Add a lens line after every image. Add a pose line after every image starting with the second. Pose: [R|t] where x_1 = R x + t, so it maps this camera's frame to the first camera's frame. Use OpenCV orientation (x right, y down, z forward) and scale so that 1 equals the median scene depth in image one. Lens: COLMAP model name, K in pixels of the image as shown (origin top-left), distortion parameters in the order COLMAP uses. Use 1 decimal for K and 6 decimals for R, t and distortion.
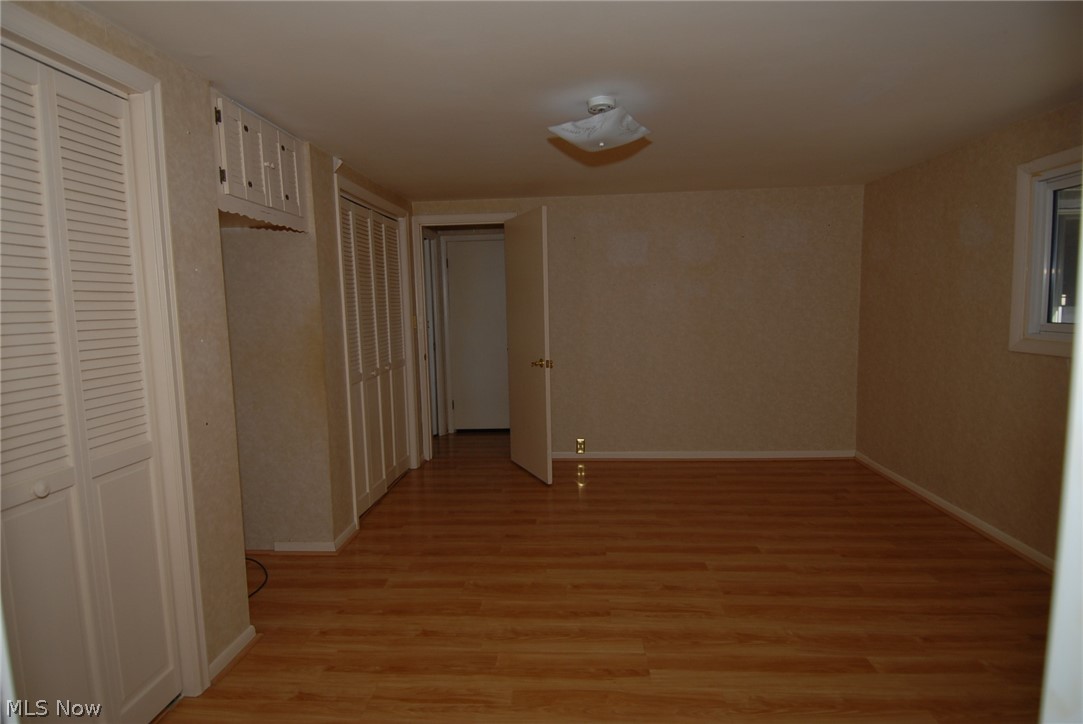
lens RADIAL K [[580.3, 0, 536.9], [0, 580.3, 359.8], [0, 0, 1]] dist [0.005415, 0.000257]
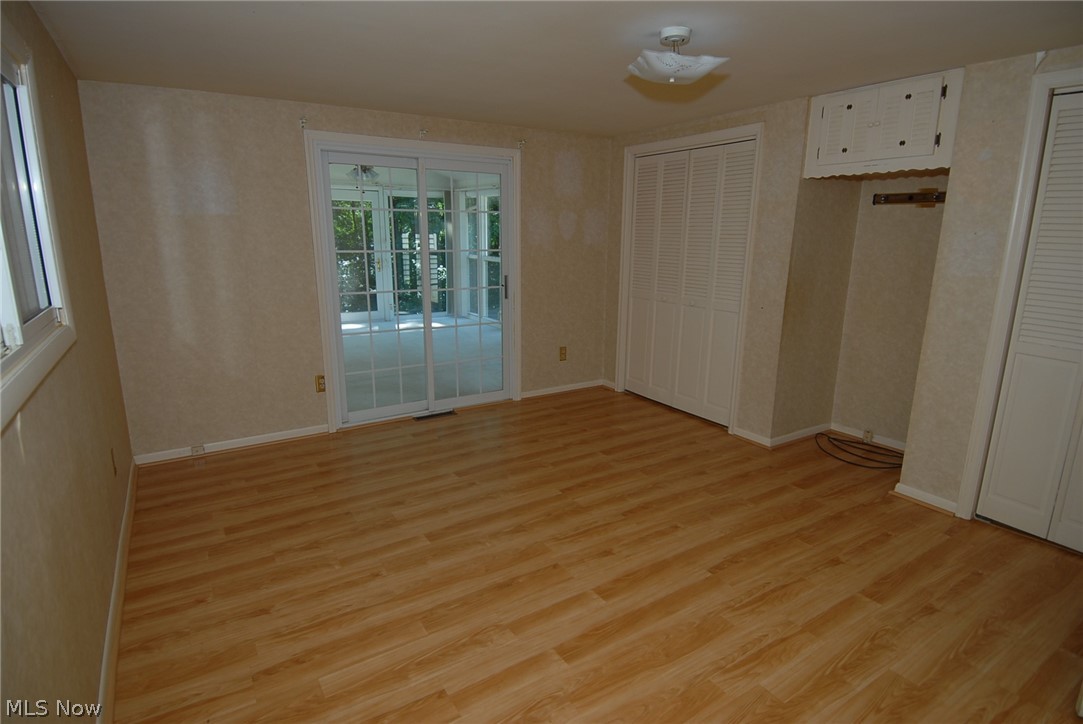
lens RADIAL K [[580.3, 0, 541.5], [0, 580.3, 362.6], [0, 0, 1]] dist [0.005415, 0.000257]
pose [[-0.812442, 0.149219, -0.563623, 0.764833], [-0.041178, 0.949596, 0.310761, -0.194398], [0.581586, 0.275684, -0.765347, 1.491129]]
